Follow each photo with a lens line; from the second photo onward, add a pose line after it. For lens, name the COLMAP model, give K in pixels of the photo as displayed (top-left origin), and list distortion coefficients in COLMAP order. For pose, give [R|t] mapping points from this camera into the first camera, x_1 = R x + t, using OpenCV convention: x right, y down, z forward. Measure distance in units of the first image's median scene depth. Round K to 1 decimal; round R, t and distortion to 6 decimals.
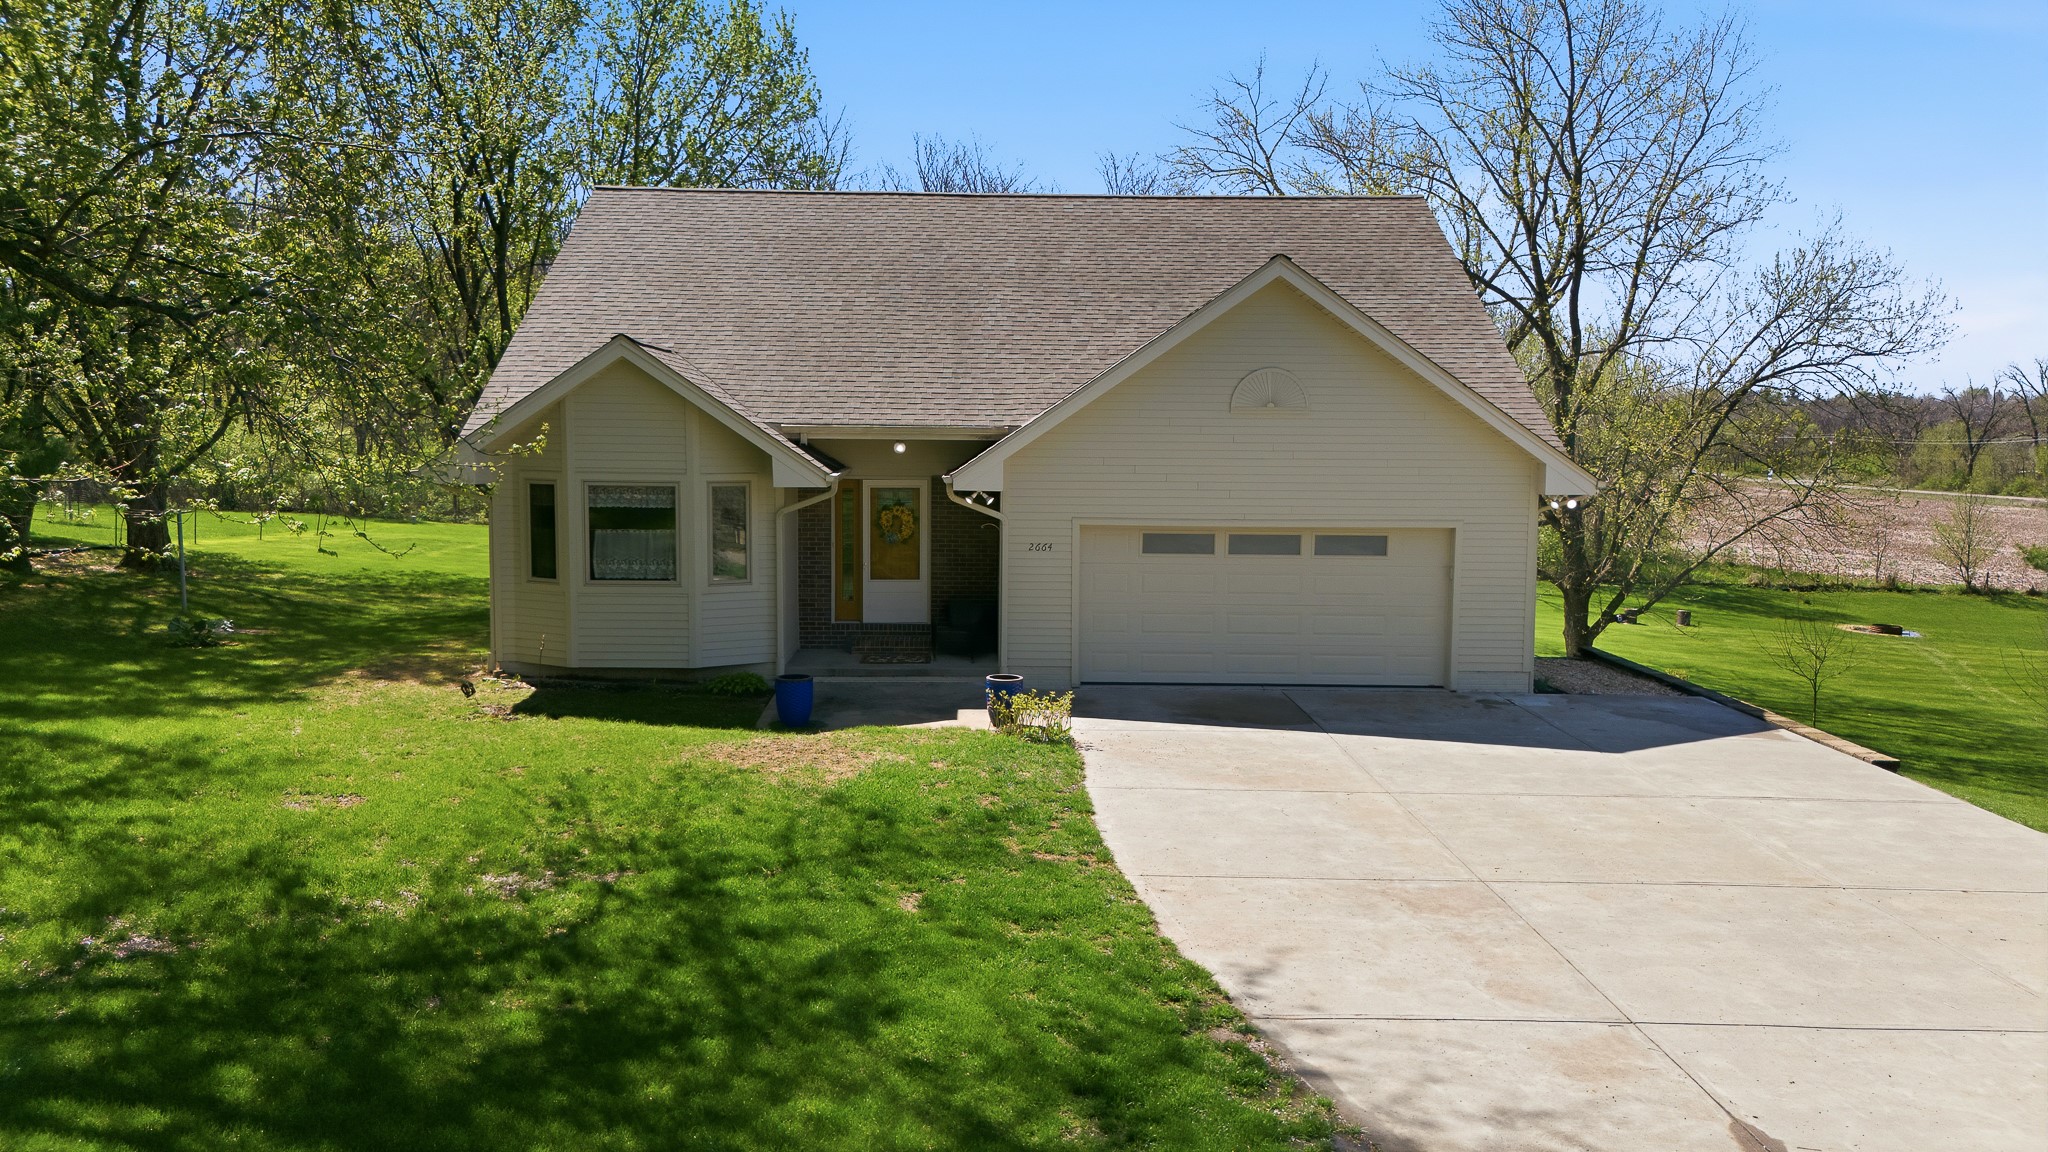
lens RADIAL K [[1426.0, 0, 1024.0], [0, 1426.0, 576.0], [0, 0, 1]] dist [0.041014, -0.040500]
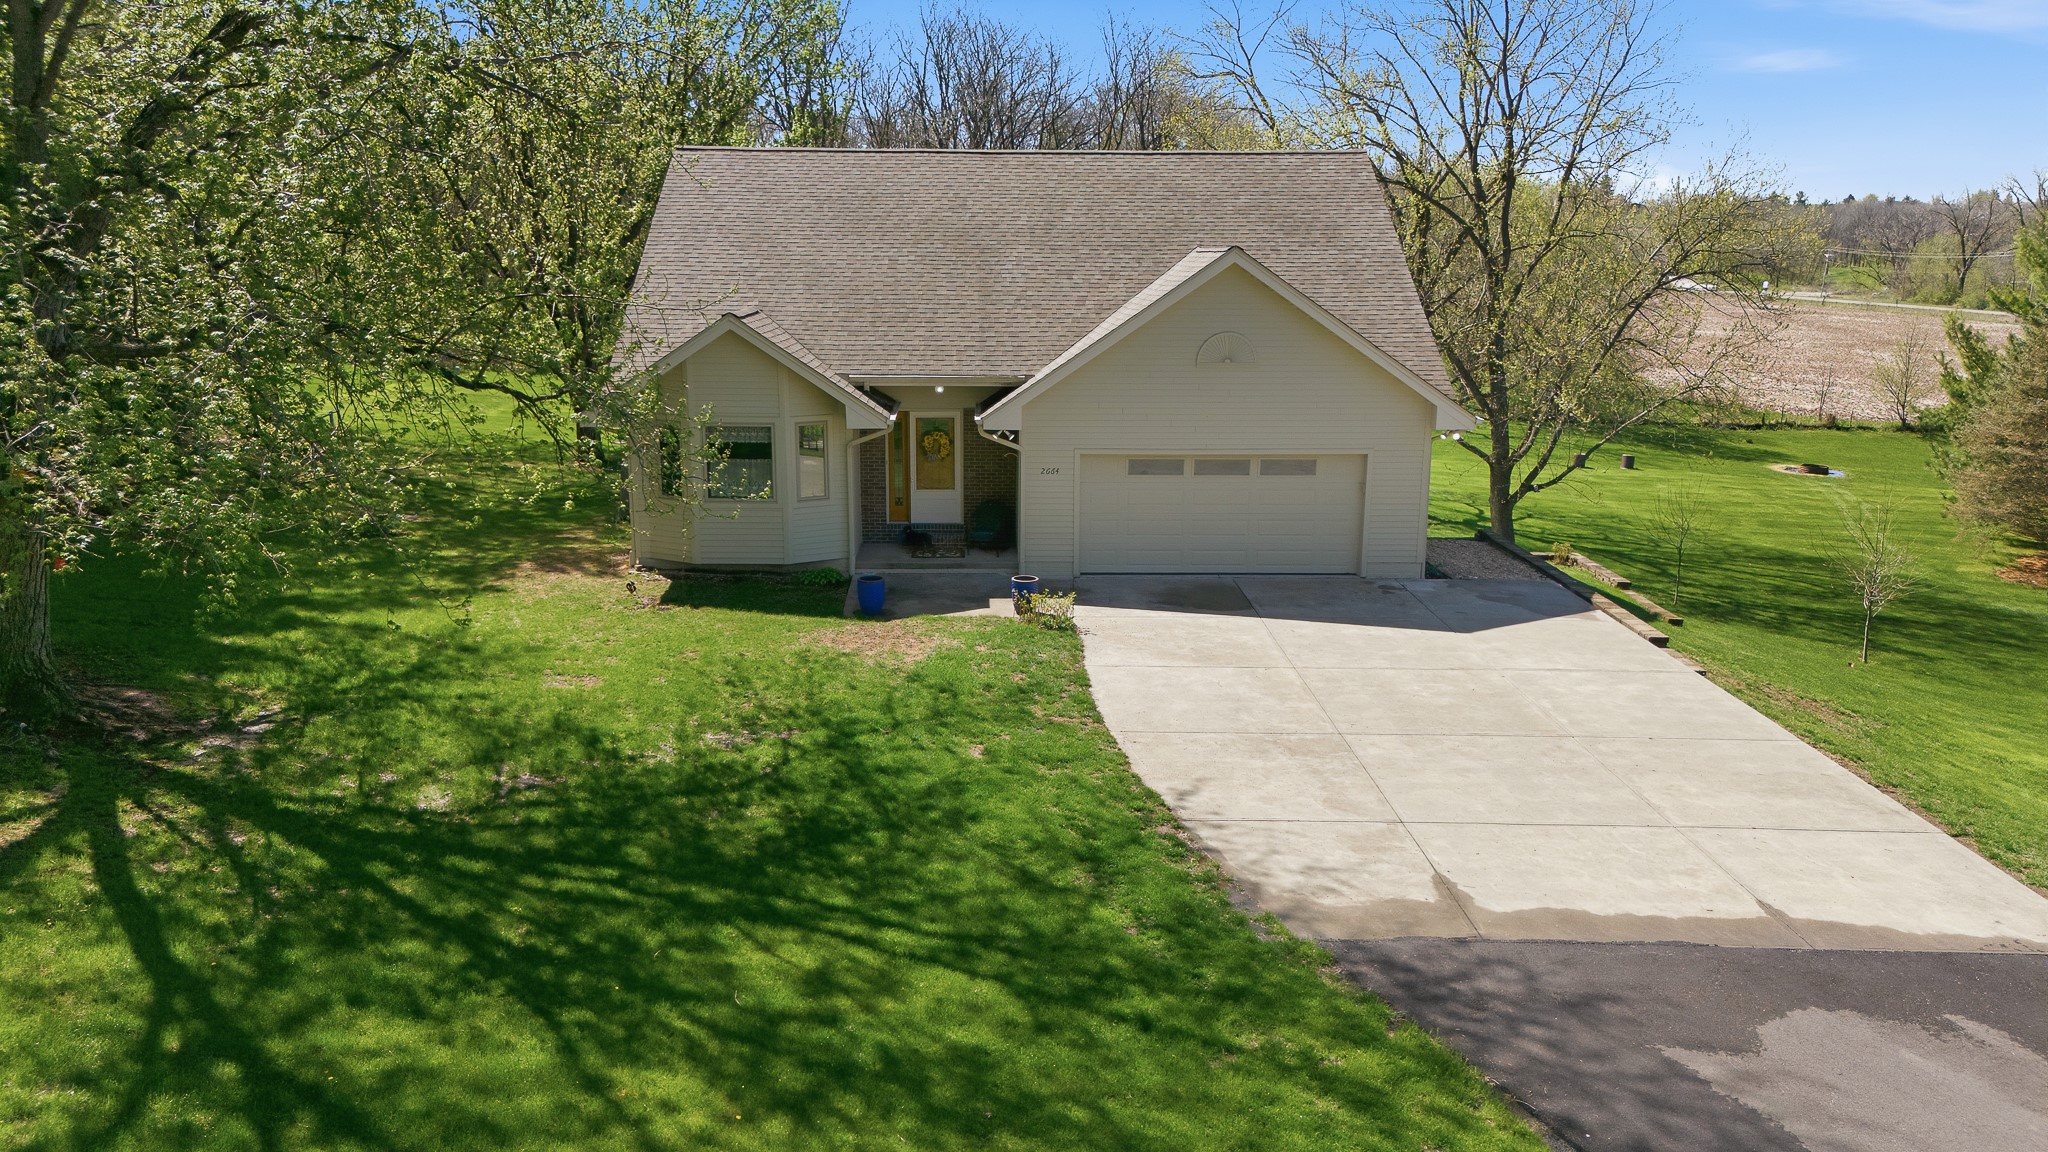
lens RADIAL K [[1426.0, 0, 1024.0], [0, 1426.0, 576.0], [0, 0, 1]] dist [0.041014, -0.040500]
pose [[0.999989, -0.002862, 0.003750, -0.027882], [0.002340, 0.991178, 0.132518, -0.158509], [-0.004096, -0.132507, 0.991174, -0.498828]]
